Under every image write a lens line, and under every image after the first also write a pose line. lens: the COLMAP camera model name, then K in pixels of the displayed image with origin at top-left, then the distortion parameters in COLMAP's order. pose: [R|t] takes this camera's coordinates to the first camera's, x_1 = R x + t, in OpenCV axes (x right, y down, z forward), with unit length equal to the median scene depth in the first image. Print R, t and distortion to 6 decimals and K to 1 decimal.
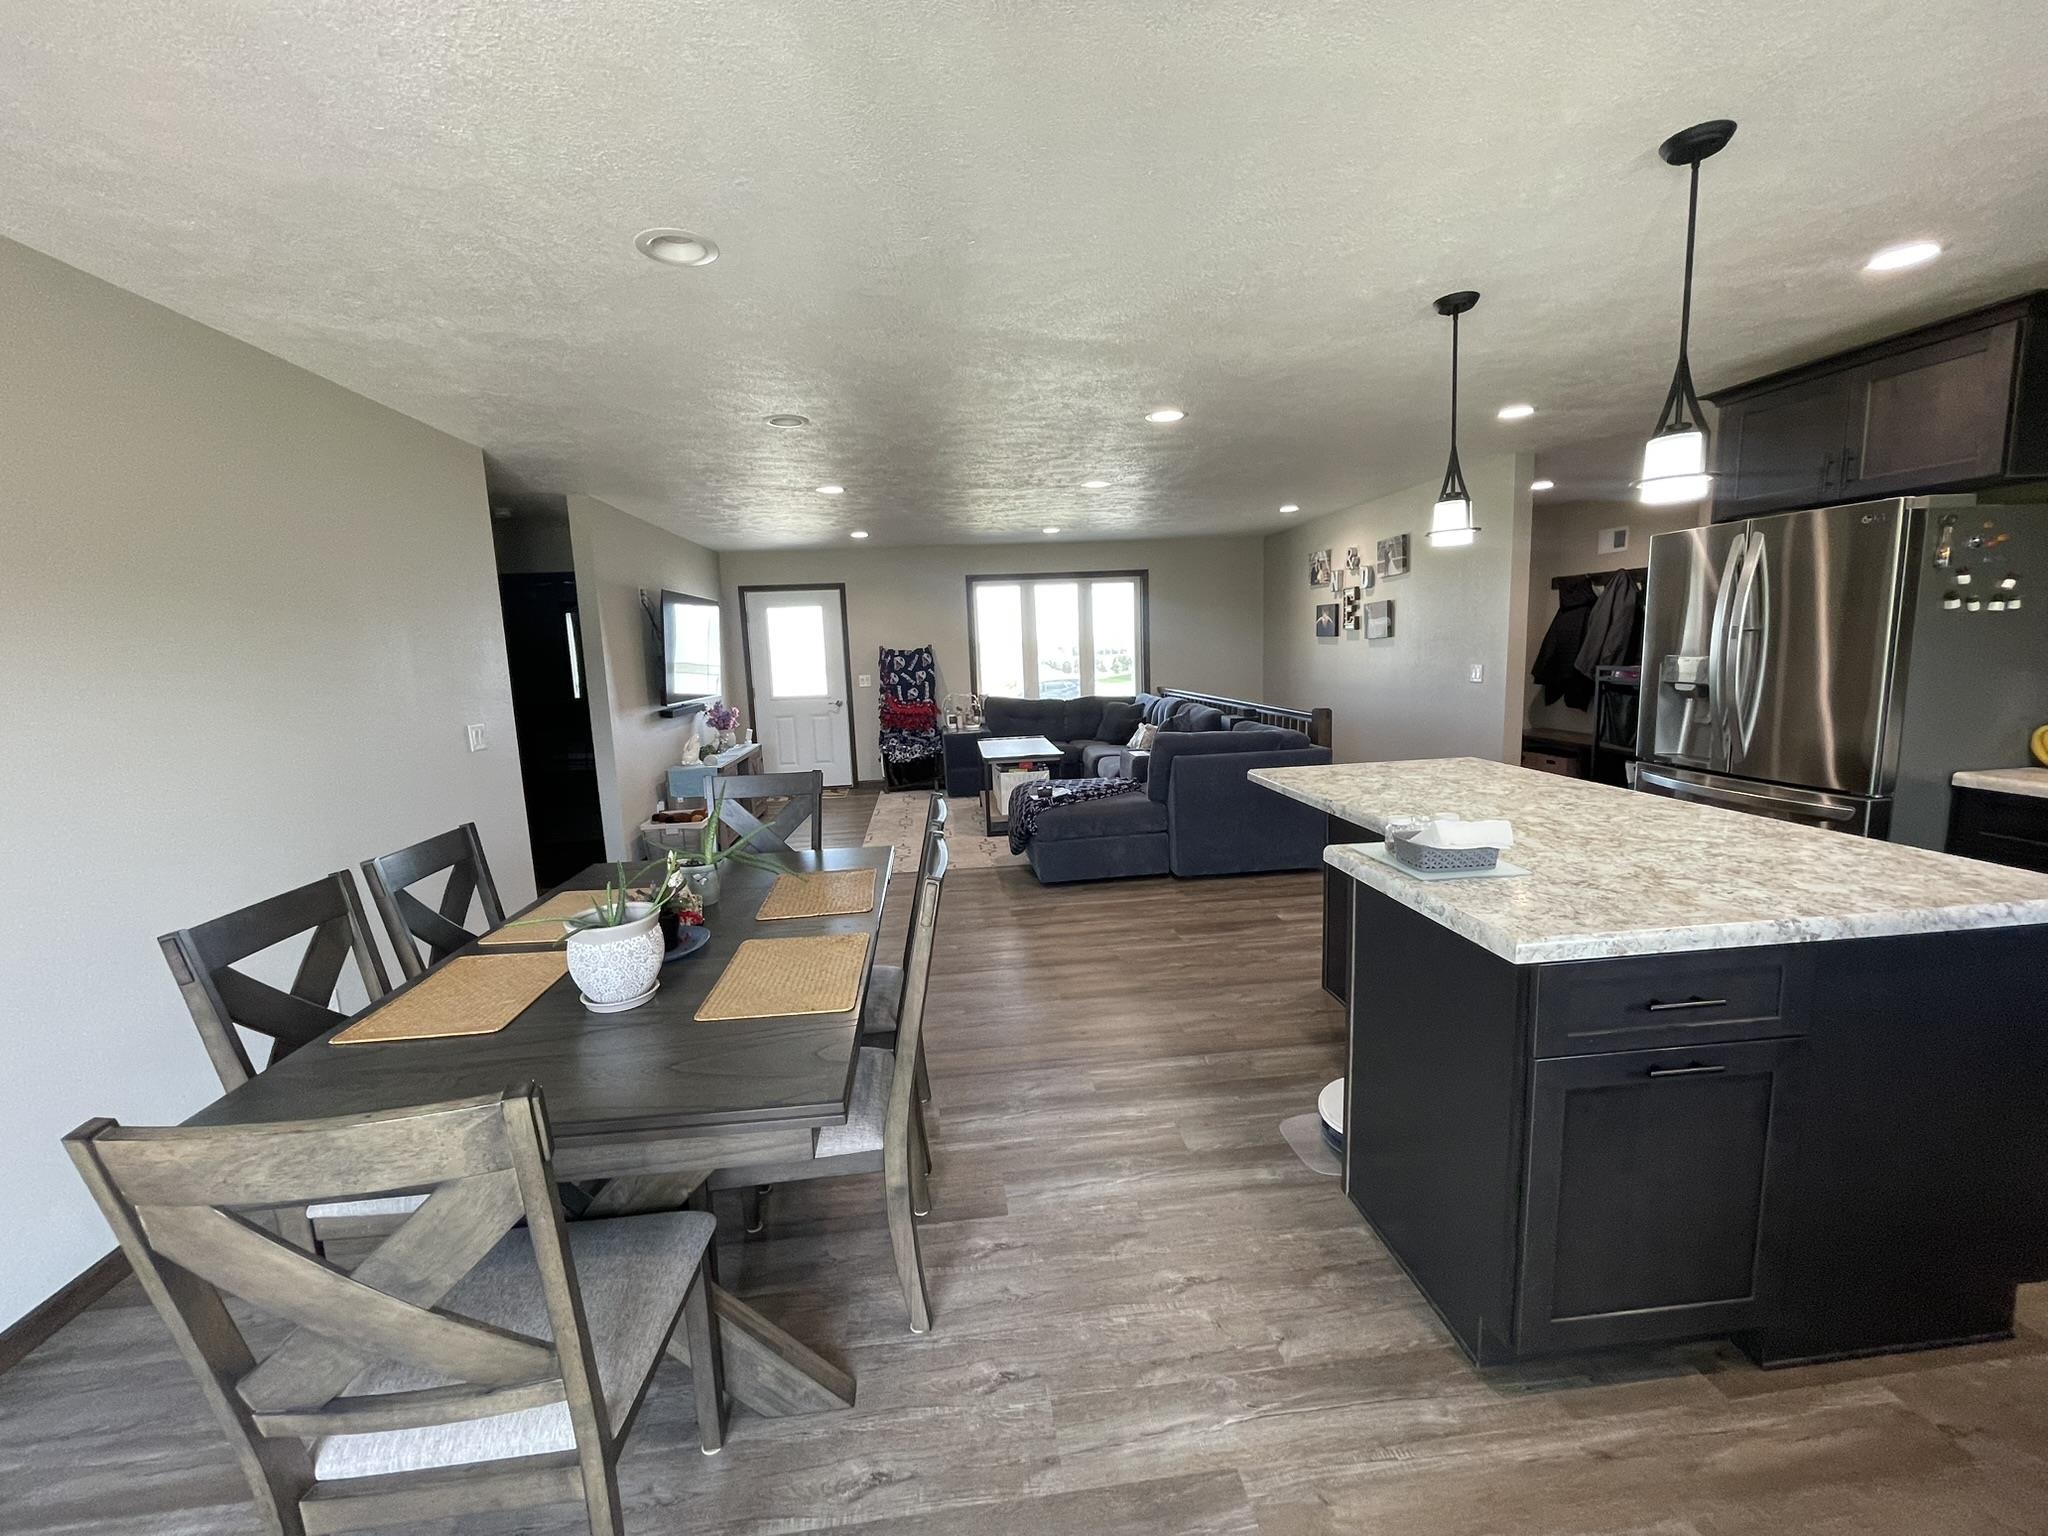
lens RADIAL K [[831.7, 0, 1015.5], [0, 831.7, 763.5], [0, 0, 1]] dist [-0.009199, -0.000145]
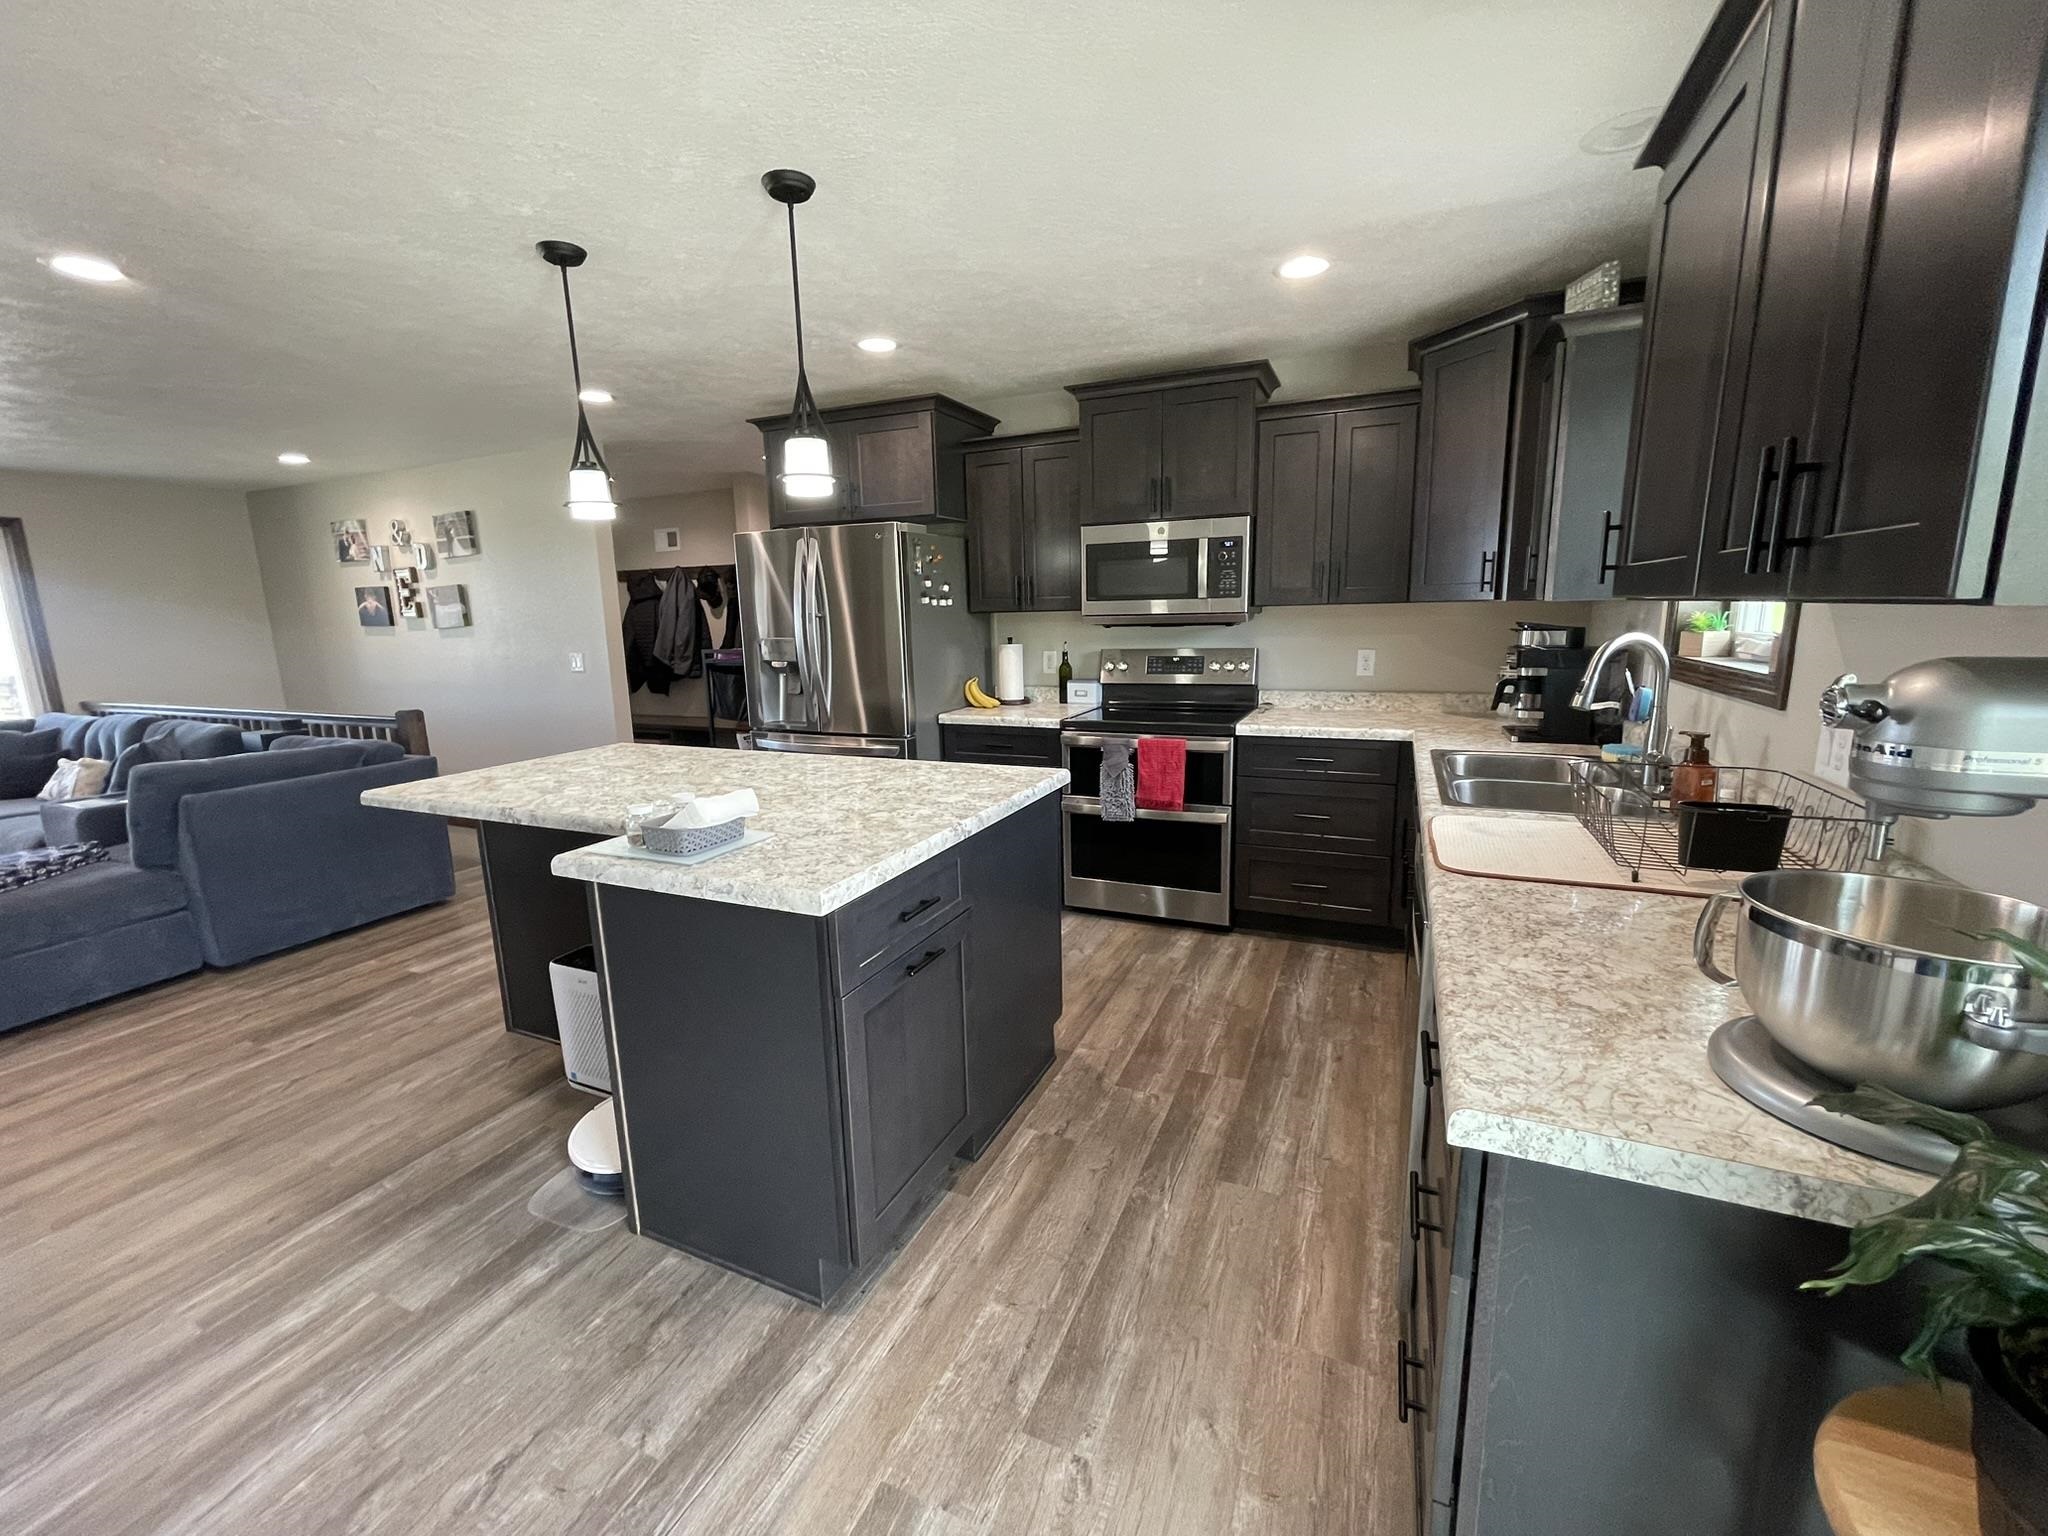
lens RADIAL K [[828.5, 0, 1021.7], [0, 828.5, 762.5], [0, 0, 1]] dist [-0.000767, -0.000048]
pose [[0.499997, -0.130940, 0.856071, -0.066982], [0.128622, 0.988769, 0.076113, 0.001249], [-0.856423, 0.072053, 0.511223, 0.109731]]
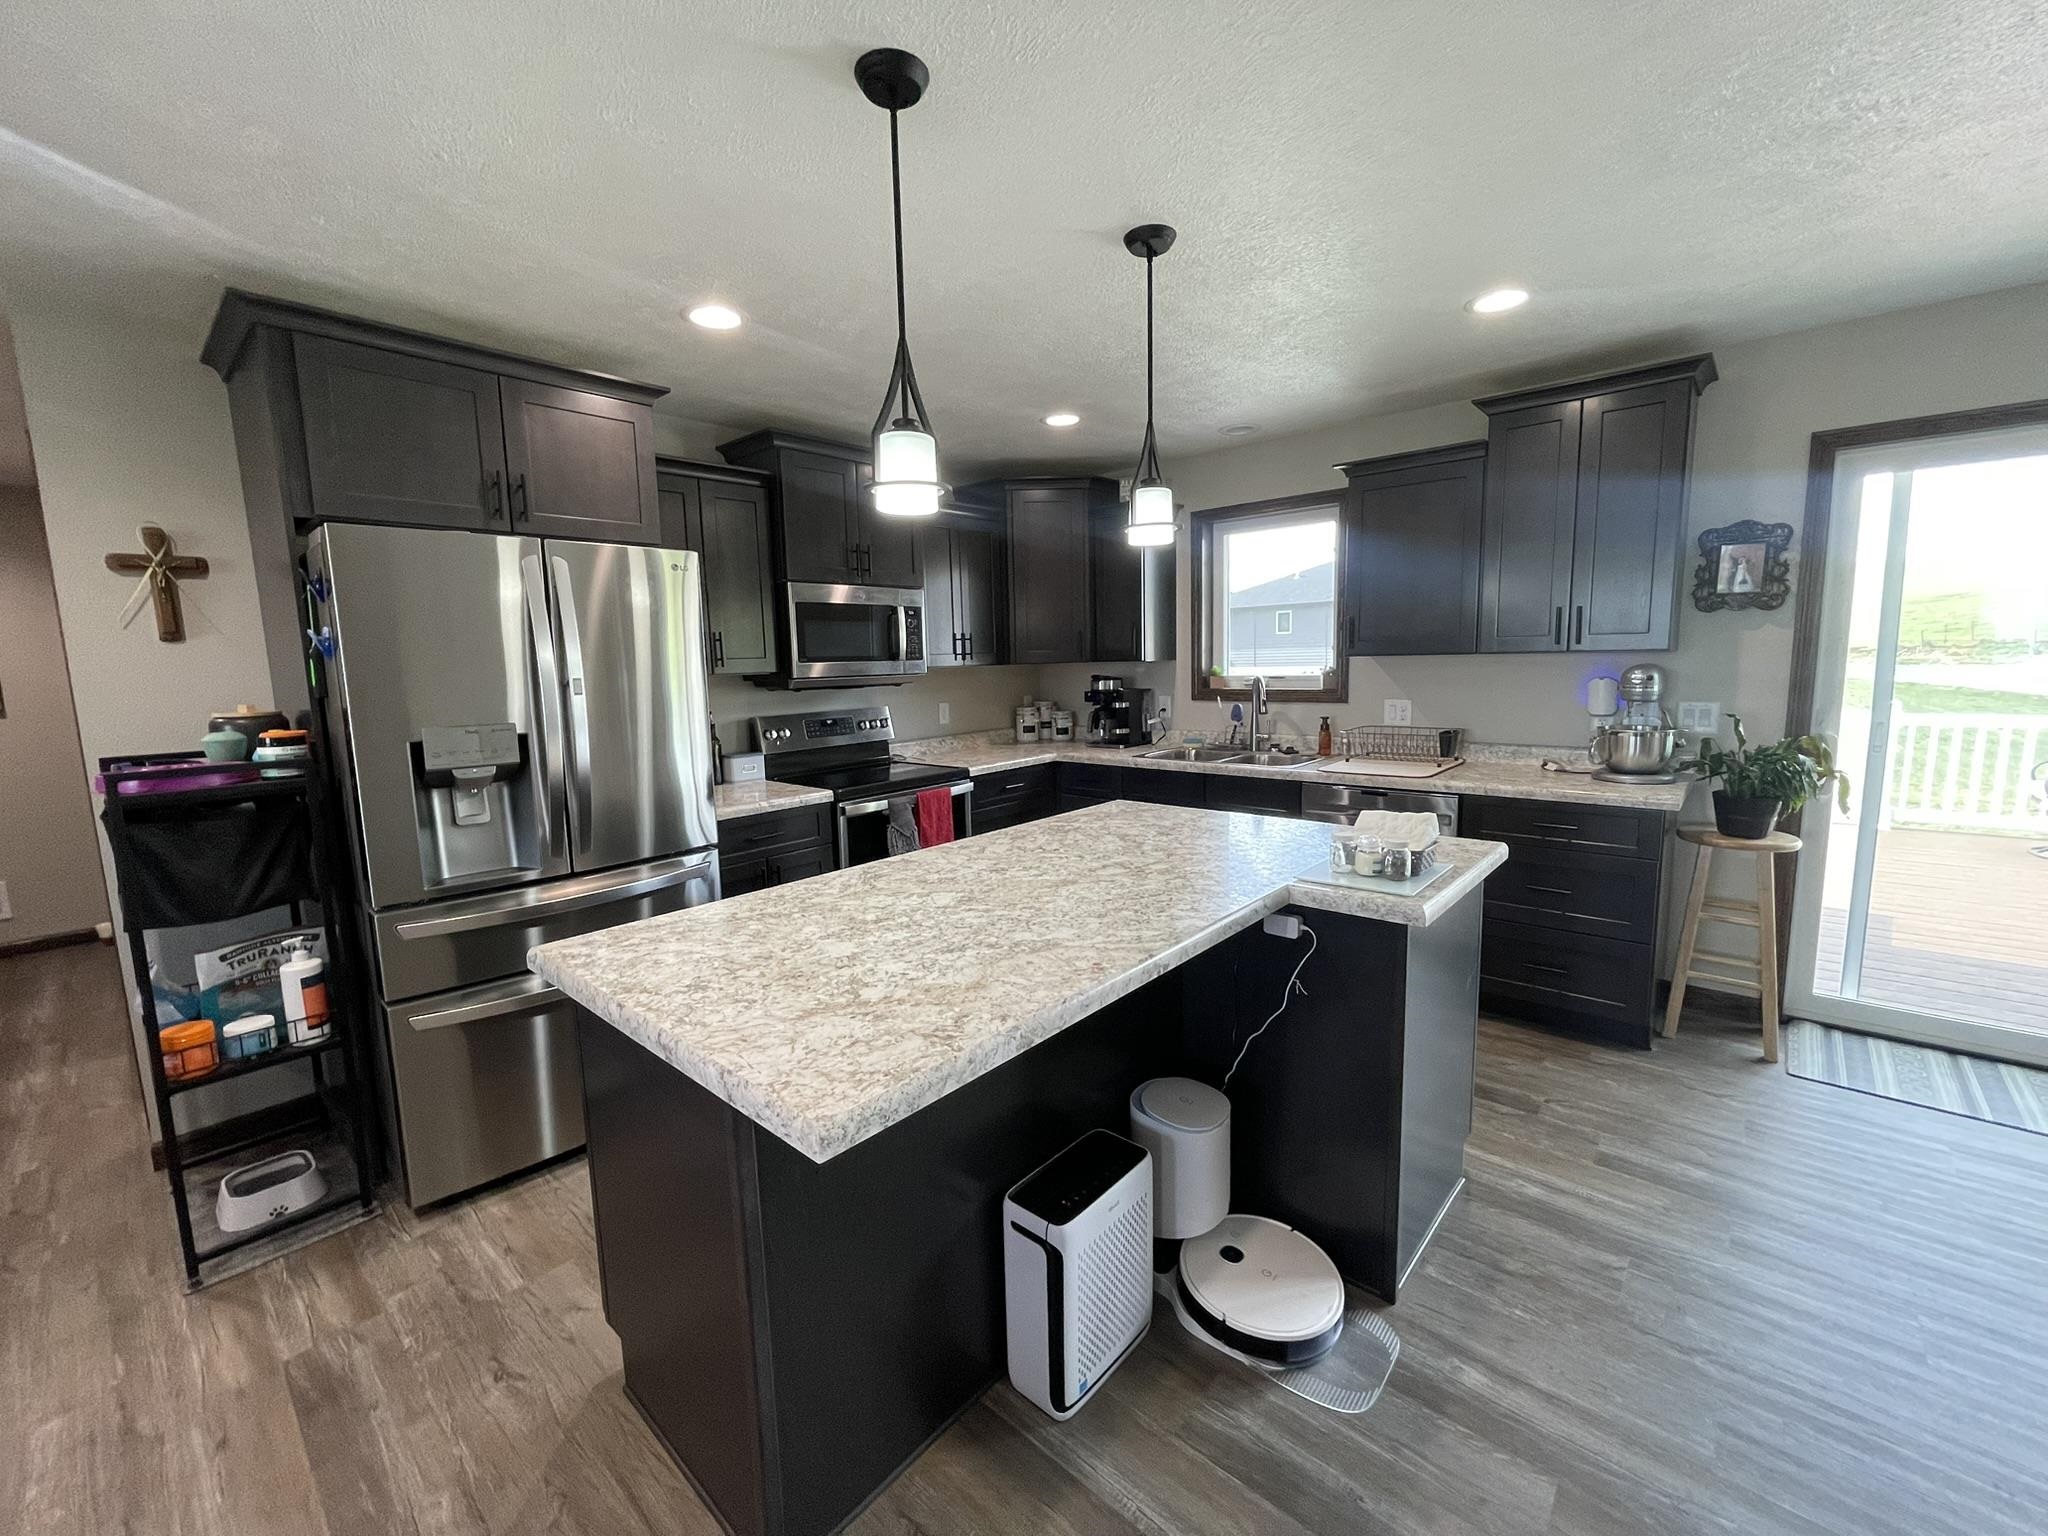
lens RADIAL K [[828.5, 0, 1021.7], [0, 828.5, 762.5], [0, 0, 1]] dist [-0.000767, -0.000048]
pose [[-0.675612, -0.033708, 0.736486, 0.038938], [0.159641, 0.968566, 0.190776, -0.170945], [-0.719766, 0.246464, -0.648994, 1.226704]]
